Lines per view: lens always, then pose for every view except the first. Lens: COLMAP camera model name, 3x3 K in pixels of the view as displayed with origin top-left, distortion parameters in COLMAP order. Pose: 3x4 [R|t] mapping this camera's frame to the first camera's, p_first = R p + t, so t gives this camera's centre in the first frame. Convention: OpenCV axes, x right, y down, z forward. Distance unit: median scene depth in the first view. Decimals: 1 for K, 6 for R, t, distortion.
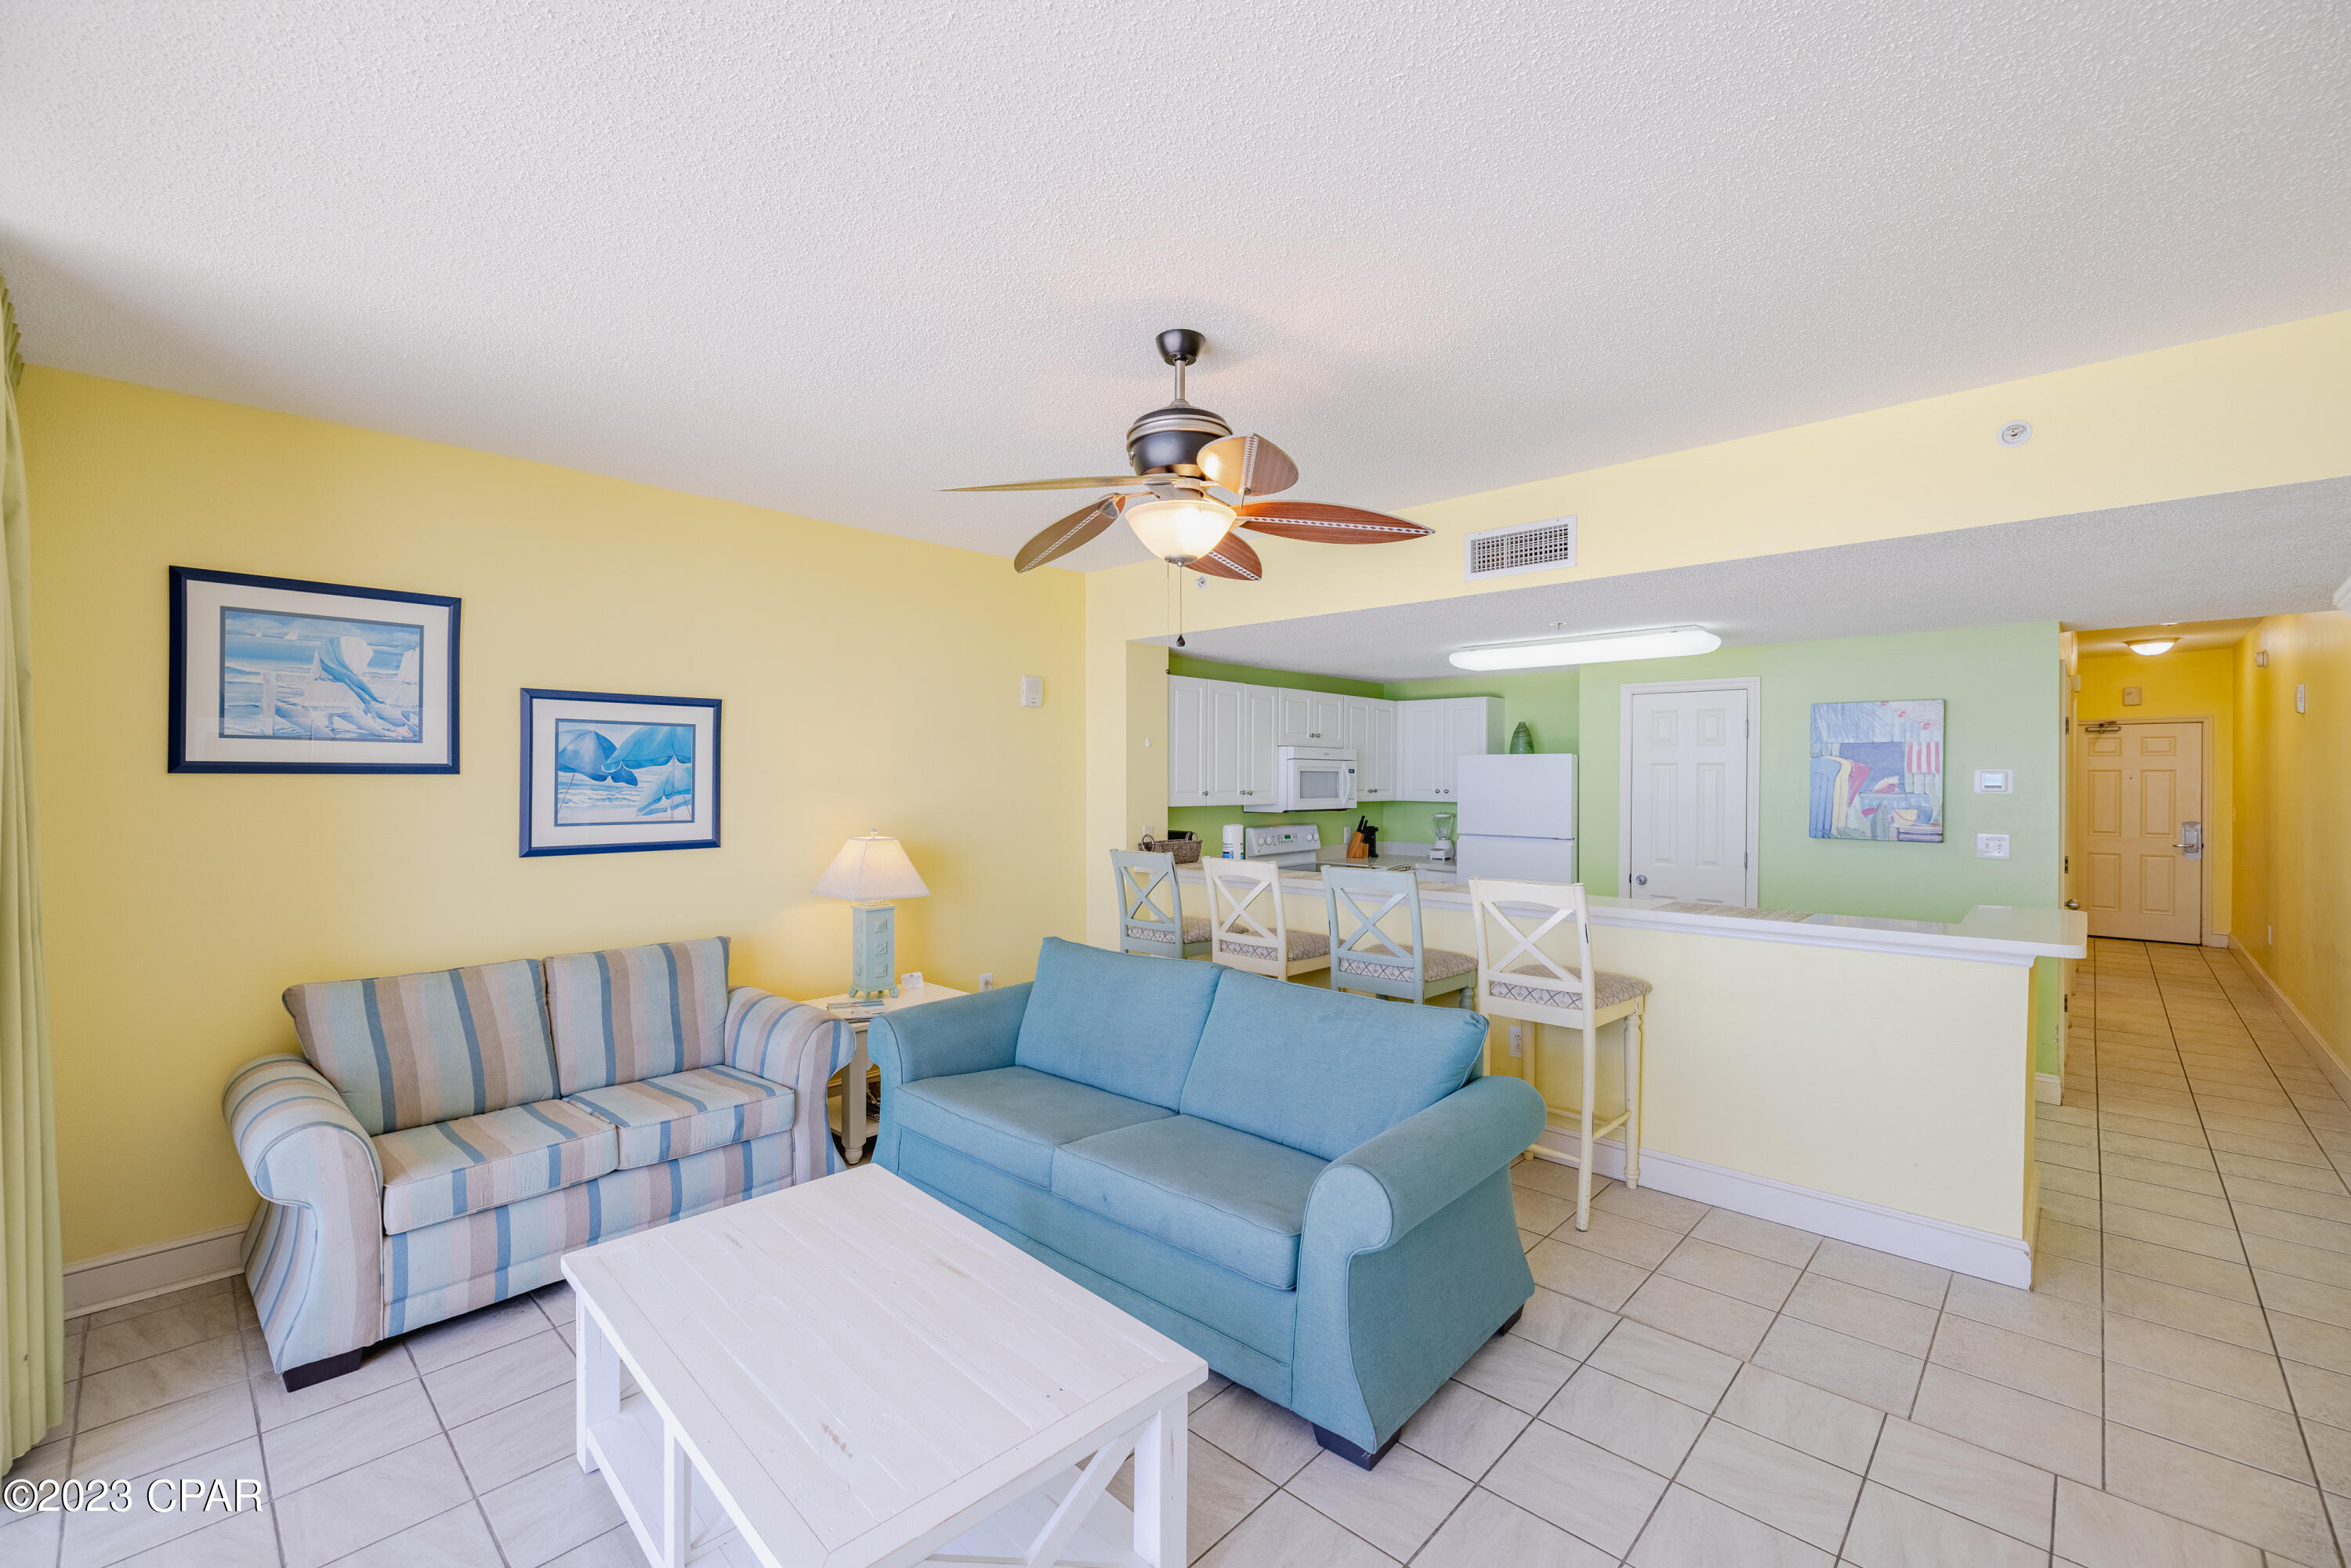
lens RADIAL K [[976.0, 0, 1159.7], [0, 976.0, 776.9], [0, 0, 1]] dist [-0.000214, -0.000003]
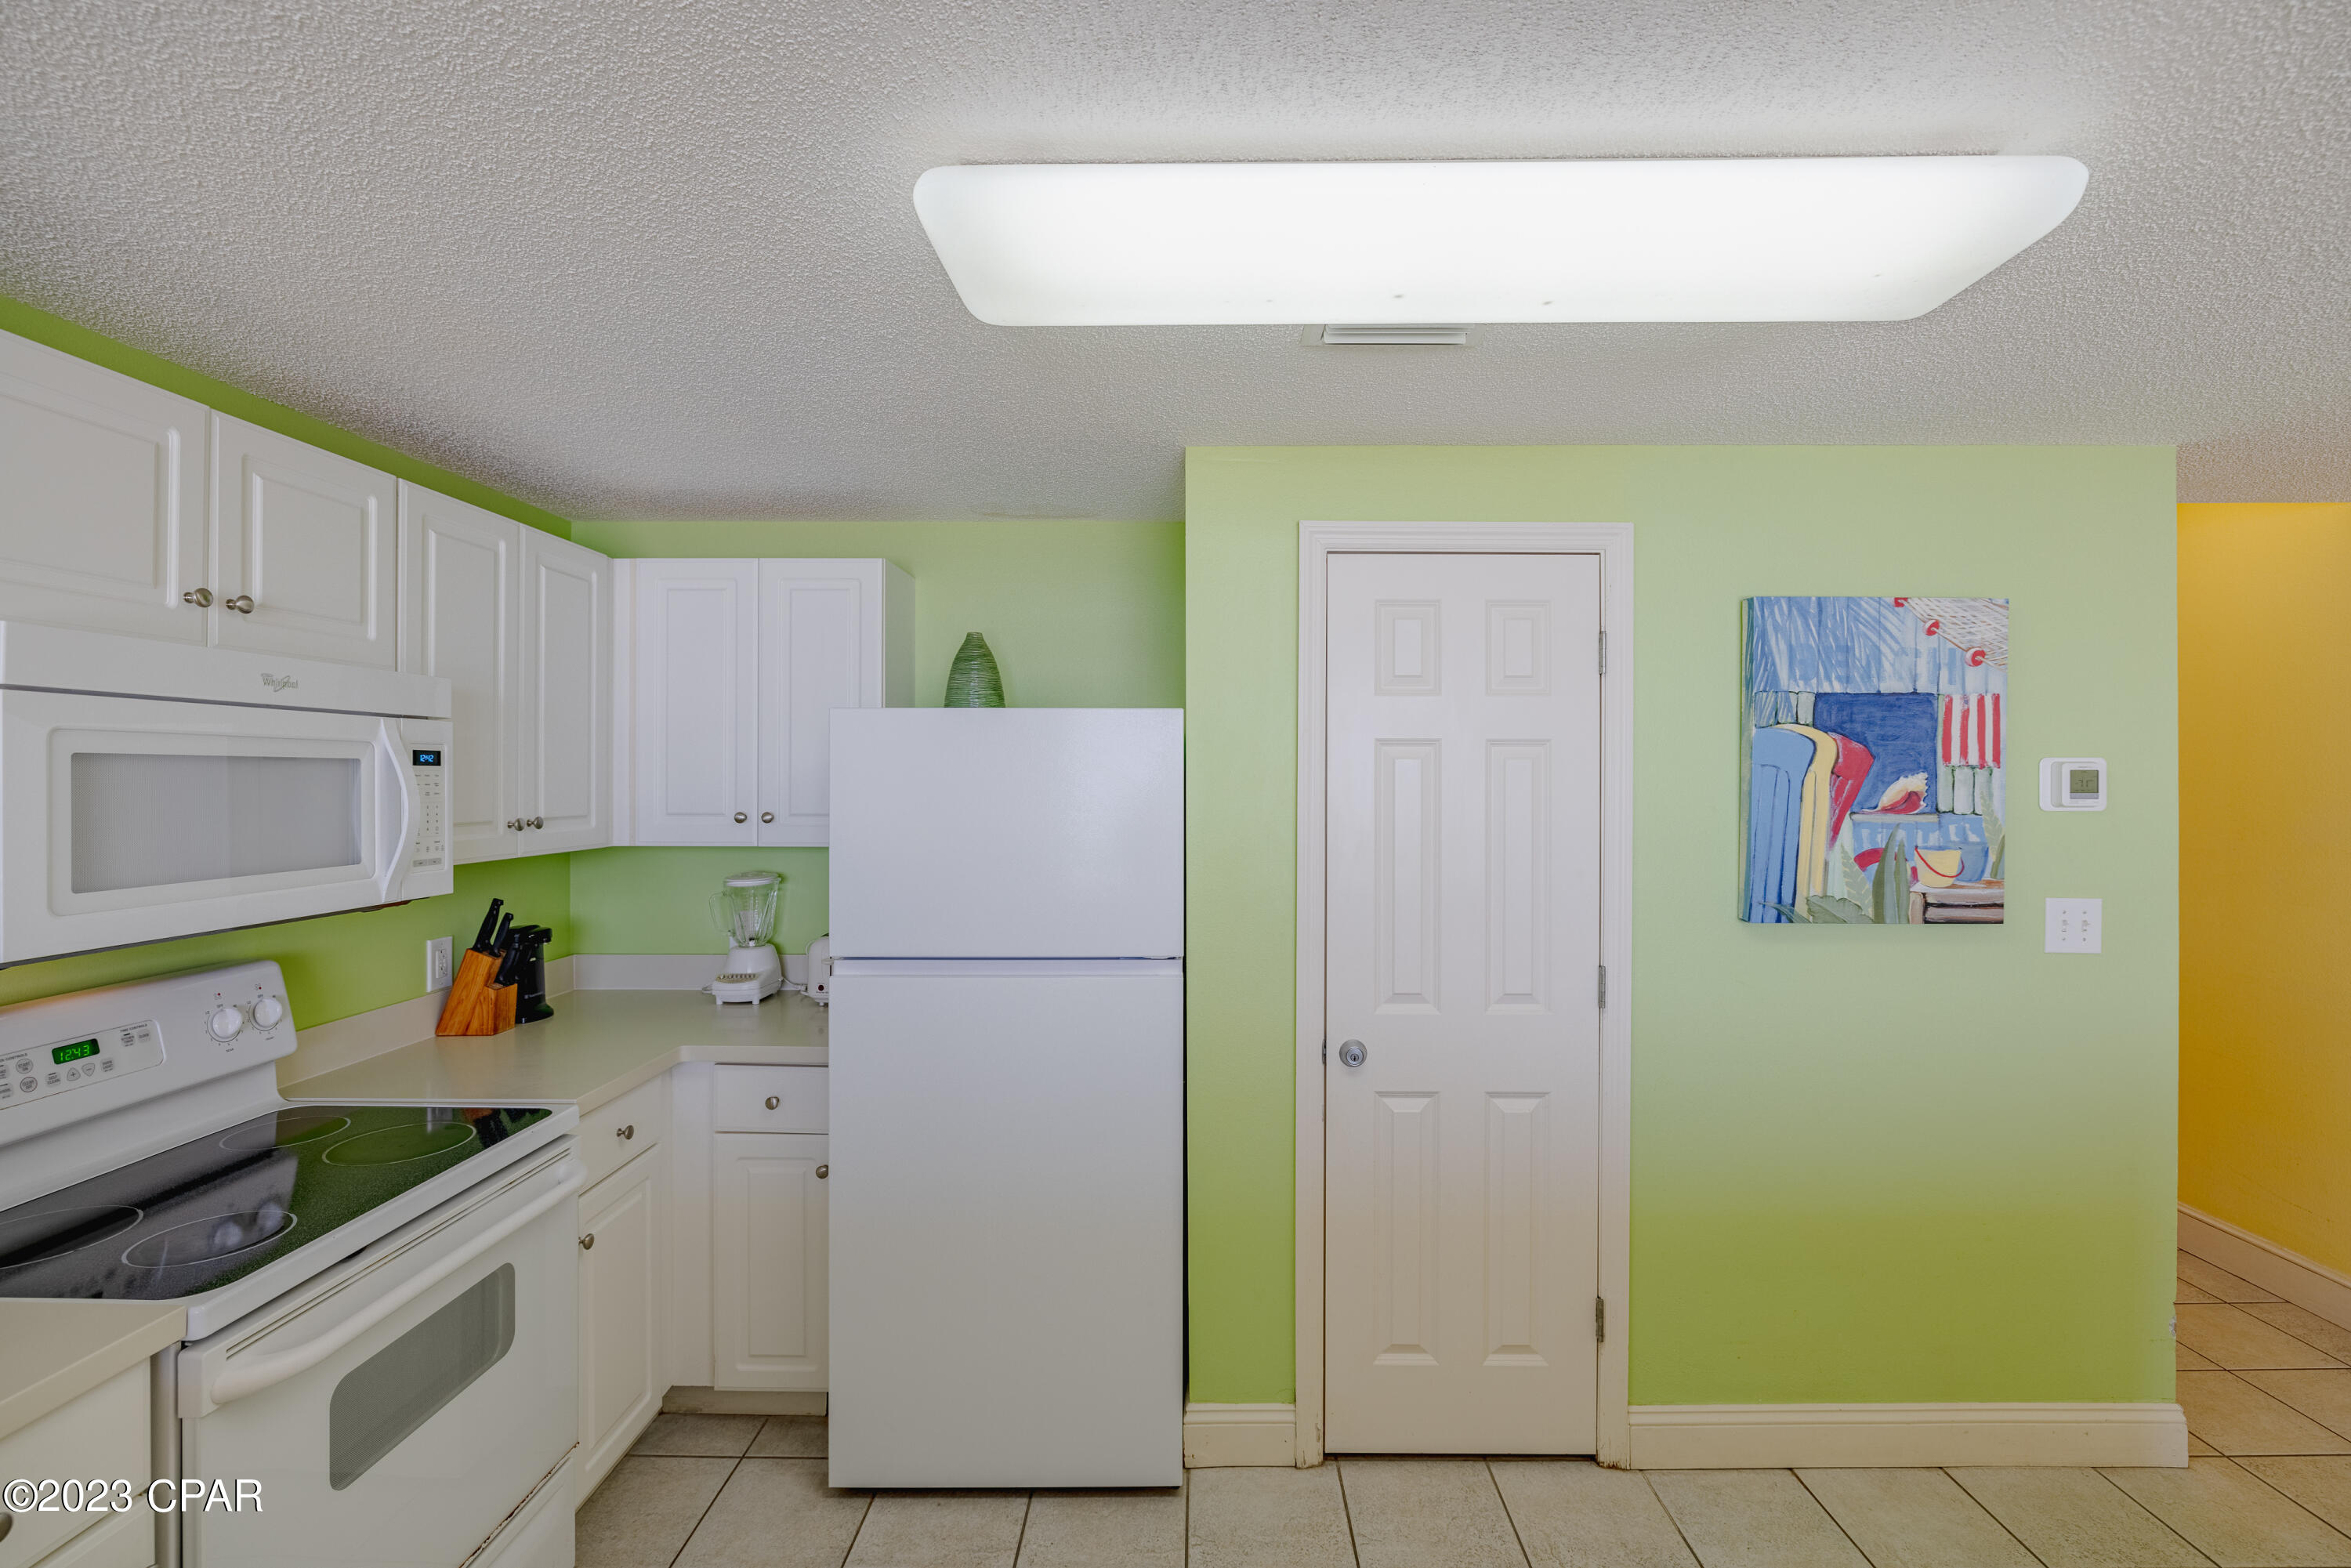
lens RADIAL K [[1028.3, 0, 1192.1], [0, 1028.3, 774.3], [0, 0, 1]] dist [-0.006973, 0.000354]
pose [[0.724068, -0.004281, 0.689715, 0.274495], [0.002210, 0.999990, 0.003887, -0.003417], [-0.689725, -0.001290, 0.724070, 1.157811]]
